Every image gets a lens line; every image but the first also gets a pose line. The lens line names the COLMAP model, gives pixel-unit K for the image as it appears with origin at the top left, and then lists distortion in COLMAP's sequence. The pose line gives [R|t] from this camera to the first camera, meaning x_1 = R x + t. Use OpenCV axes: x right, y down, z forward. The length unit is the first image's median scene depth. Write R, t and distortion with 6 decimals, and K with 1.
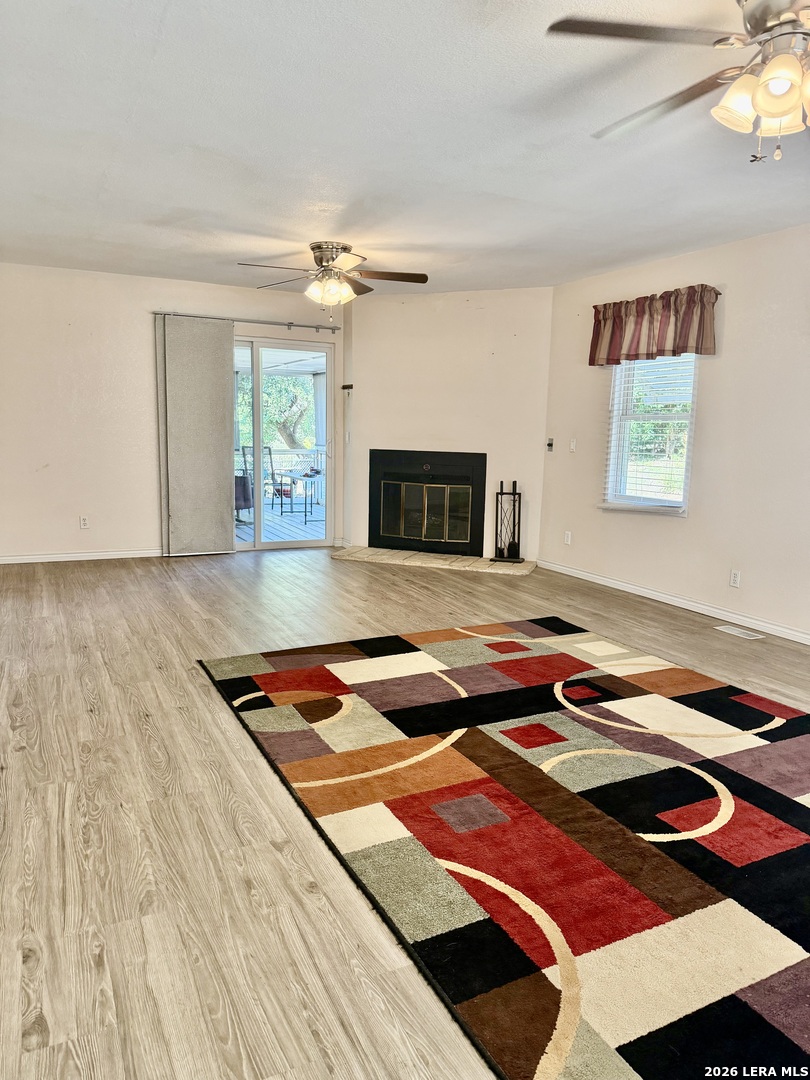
lens RADIAL K [[742.2, 0, 405.0], [0, 742.2, 540.0], [0, 0, 1]] dist [0.167730, -0.350374]
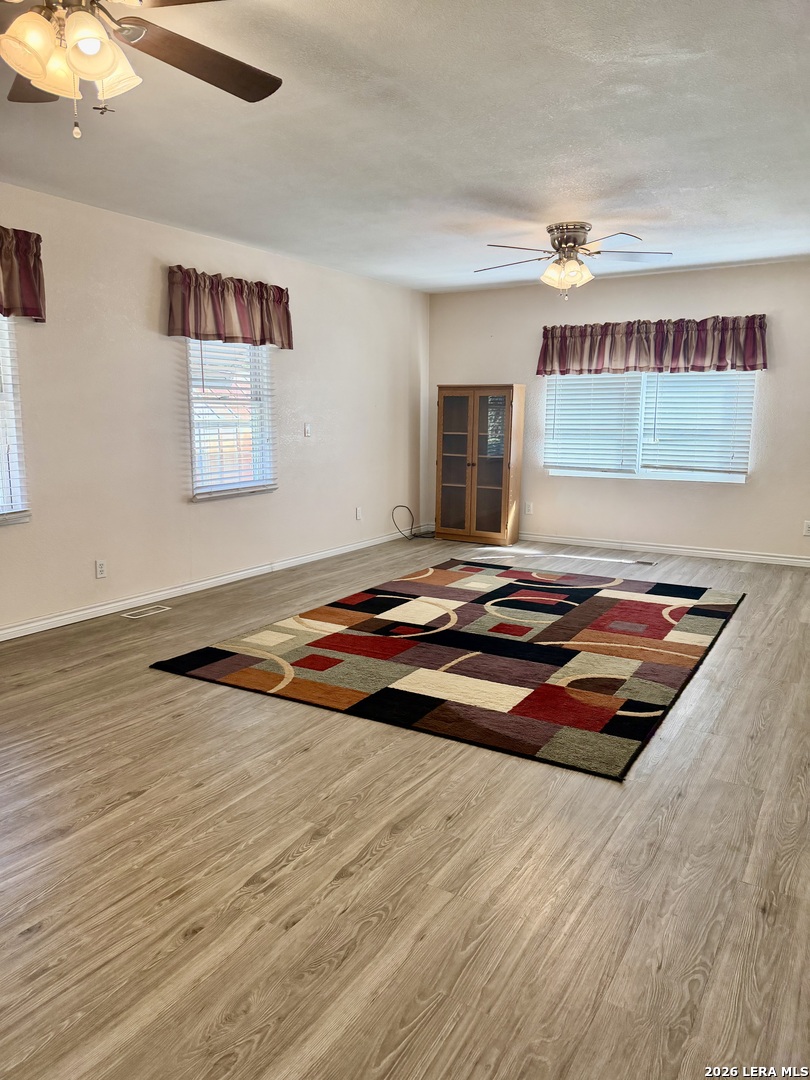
lens RADIAL K [[742.2, 0, 405.0], [0, 742.2, 540.0], [0, 0, 1]] dist [0.167730, -0.350374]
pose [[-0.535270, -0.159583, 0.829470, -0.730961], [0.114823, 0.959129, 0.258625, -0.247202], [-0.836841, 0.233676, -0.495069, 1.527170]]
